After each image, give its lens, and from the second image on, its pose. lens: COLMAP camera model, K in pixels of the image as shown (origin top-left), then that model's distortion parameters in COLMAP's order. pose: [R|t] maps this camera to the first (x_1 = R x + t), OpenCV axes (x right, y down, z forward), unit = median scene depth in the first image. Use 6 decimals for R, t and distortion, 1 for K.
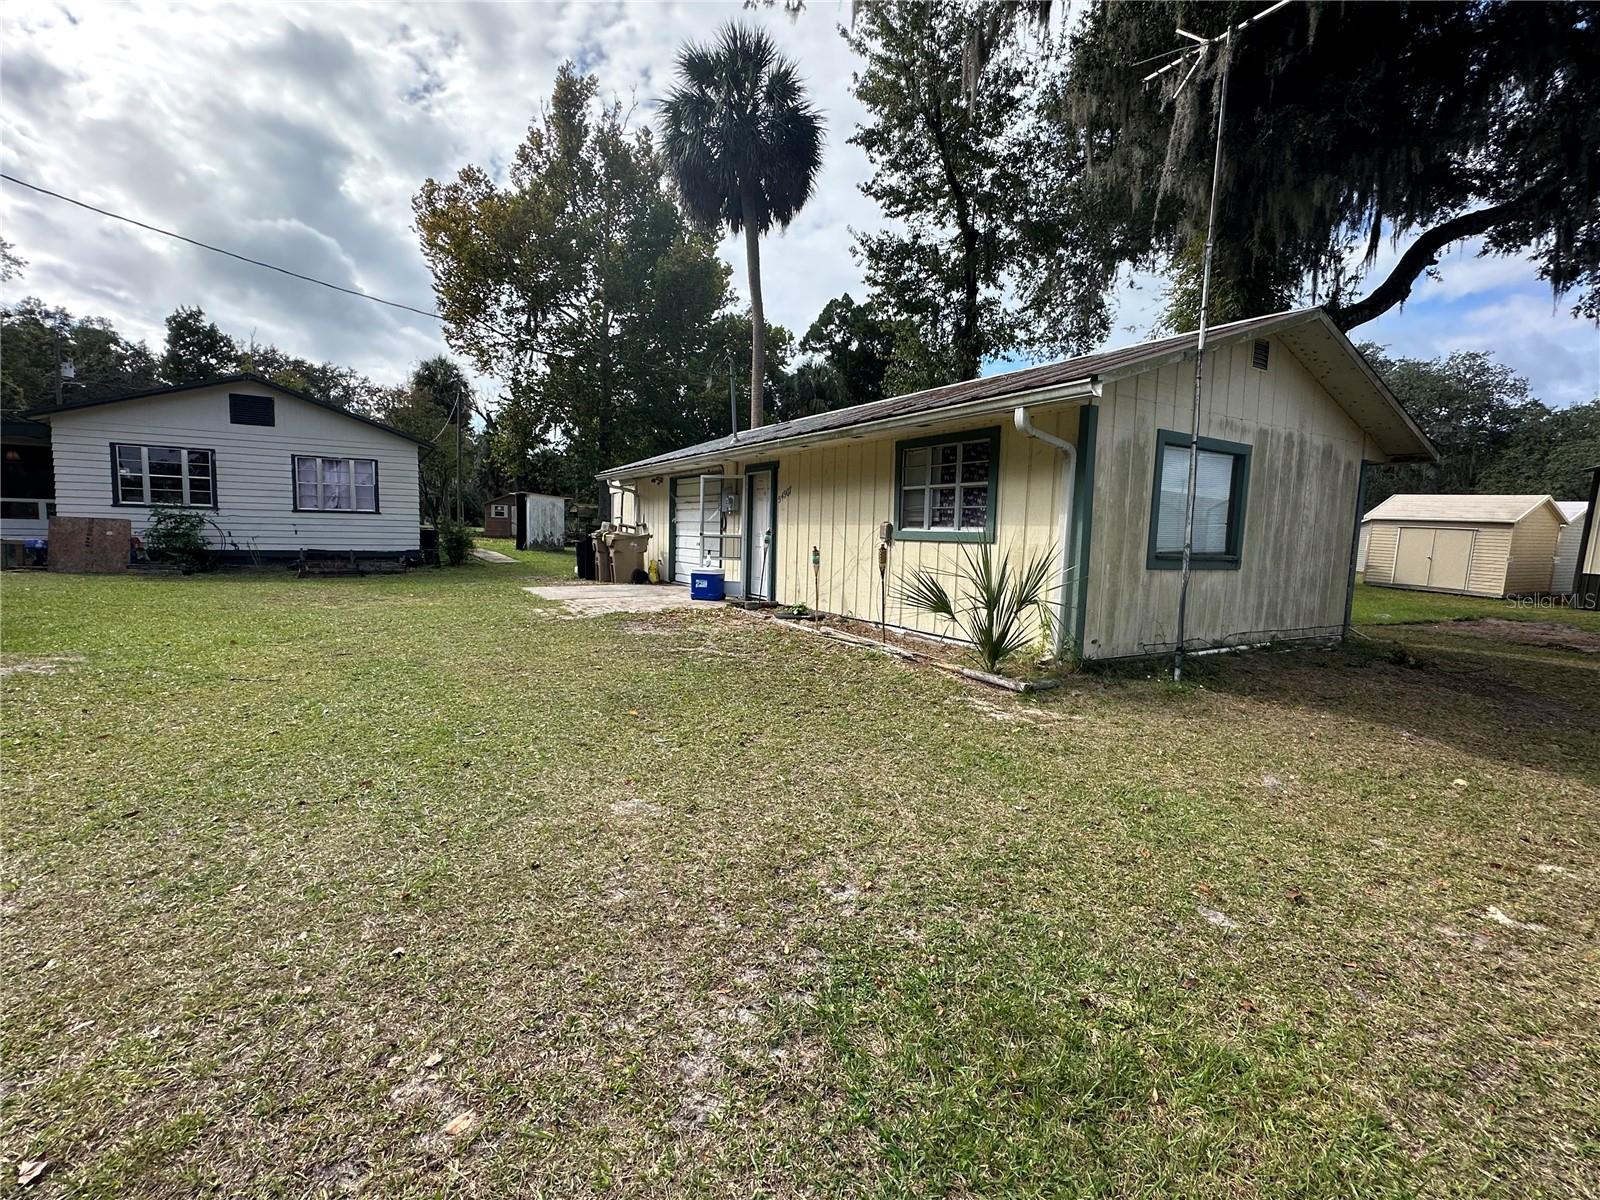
lens RADIAL K [[718.5, 0, 800.0], [0, 718.5, 600.0], [0, 0, 1]] dist [-0.001344, 0.000506]
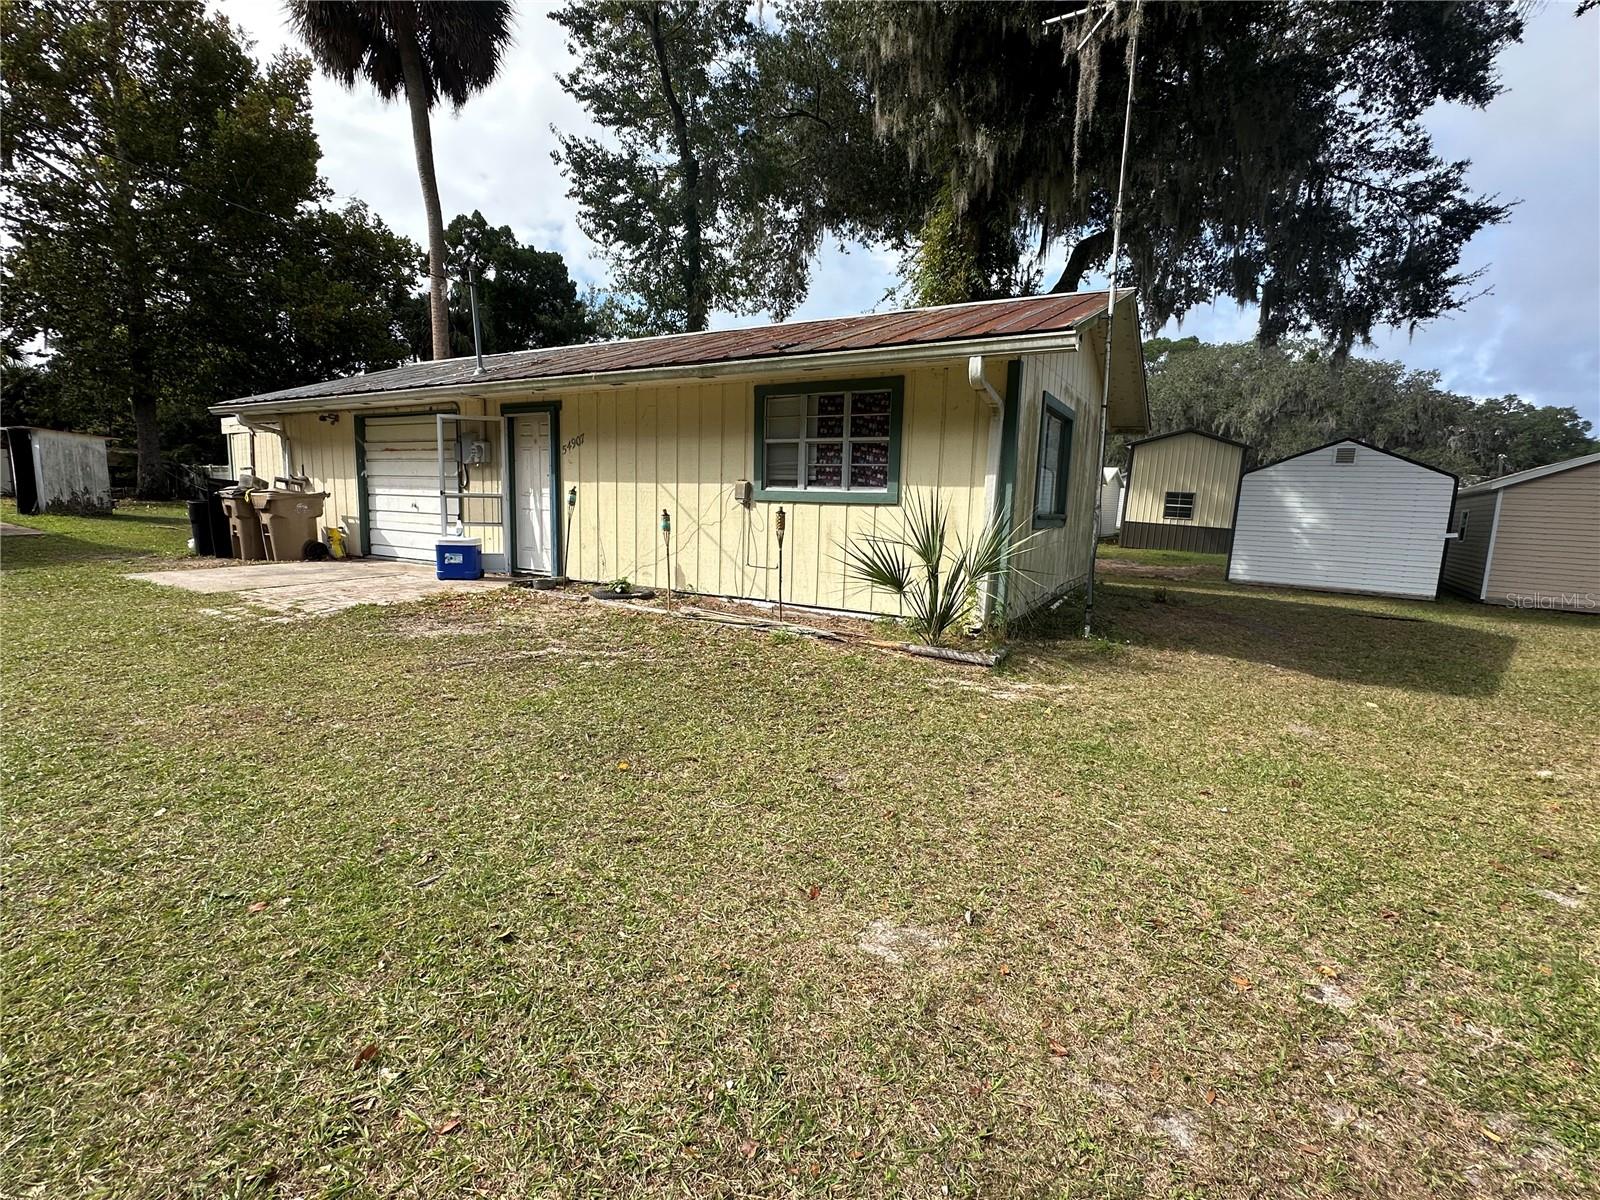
lens RADIAL K [[718.5, 0, 800.0], [0, 718.5, 600.0], [0, 0, 1]] dist [-0.001344, 0.000506]
pose [[0.877987, -0.070675, 0.473438, -0.141258], [0.041786, 0.996581, 0.071278, -0.014051], [-0.476857, -0.042798, 0.877939, 0.120903]]
